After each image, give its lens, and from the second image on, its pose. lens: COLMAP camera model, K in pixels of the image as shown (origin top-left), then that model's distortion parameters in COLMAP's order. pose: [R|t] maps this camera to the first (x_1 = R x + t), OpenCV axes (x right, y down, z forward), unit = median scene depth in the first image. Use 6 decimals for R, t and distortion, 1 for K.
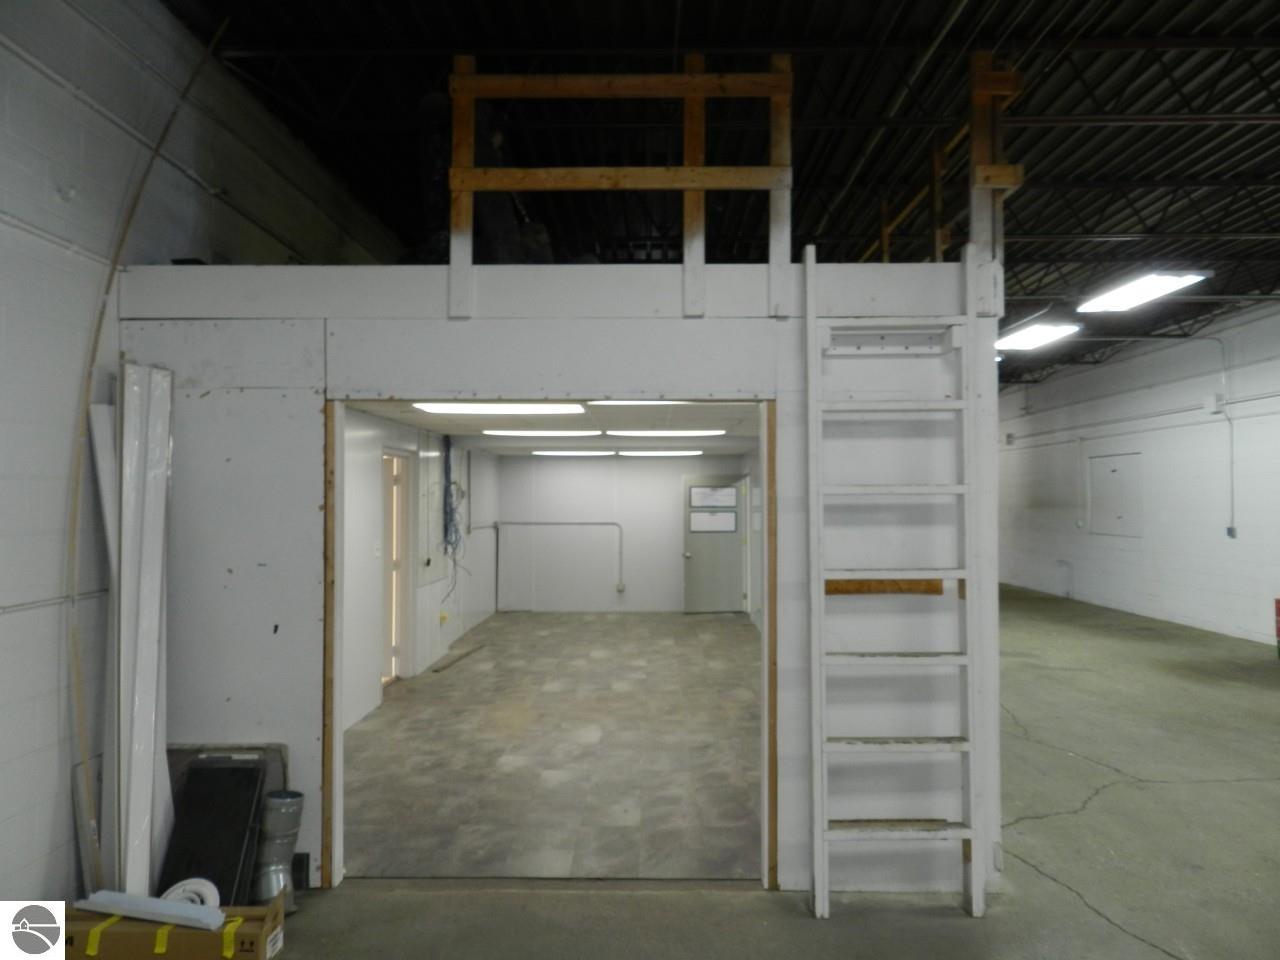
lens RADIAL K [[862.1, 0, 643.5], [0, 862.1, 482.2], [0, 0, 1]] dist [0.019646, -0.006442]
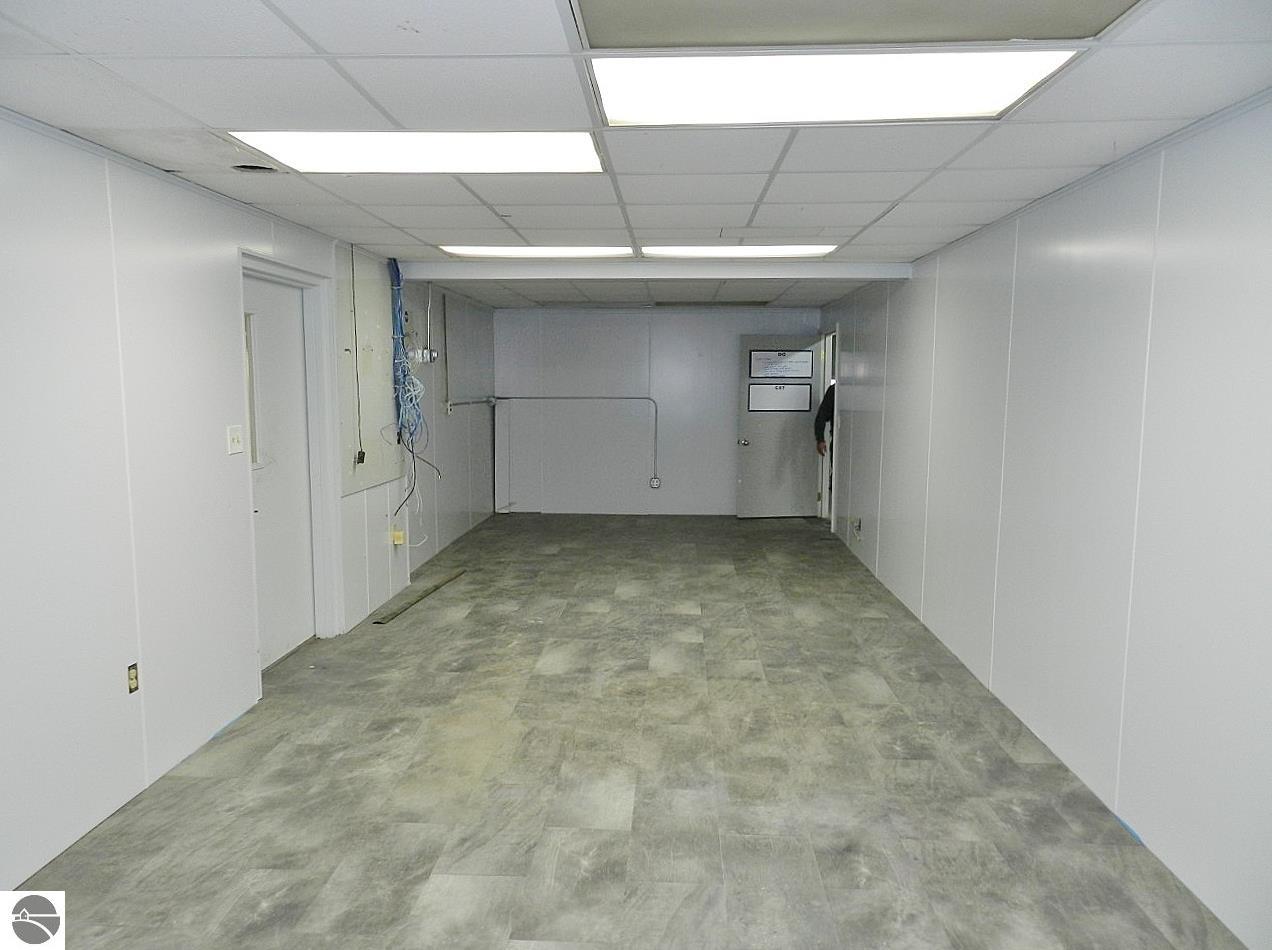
lens RADIAL K [[856.7, 0, 638.5], [0, 856.7, 478.1], [0, 0, 1]] dist [0.019646, -0.006442]
pose [[0.999326, 0.009928, -0.035349, -0.024444], [-0.005034, 0.990703, 0.135948, 0.023367], [0.036370, -0.135678, 0.990085, 0.413276]]
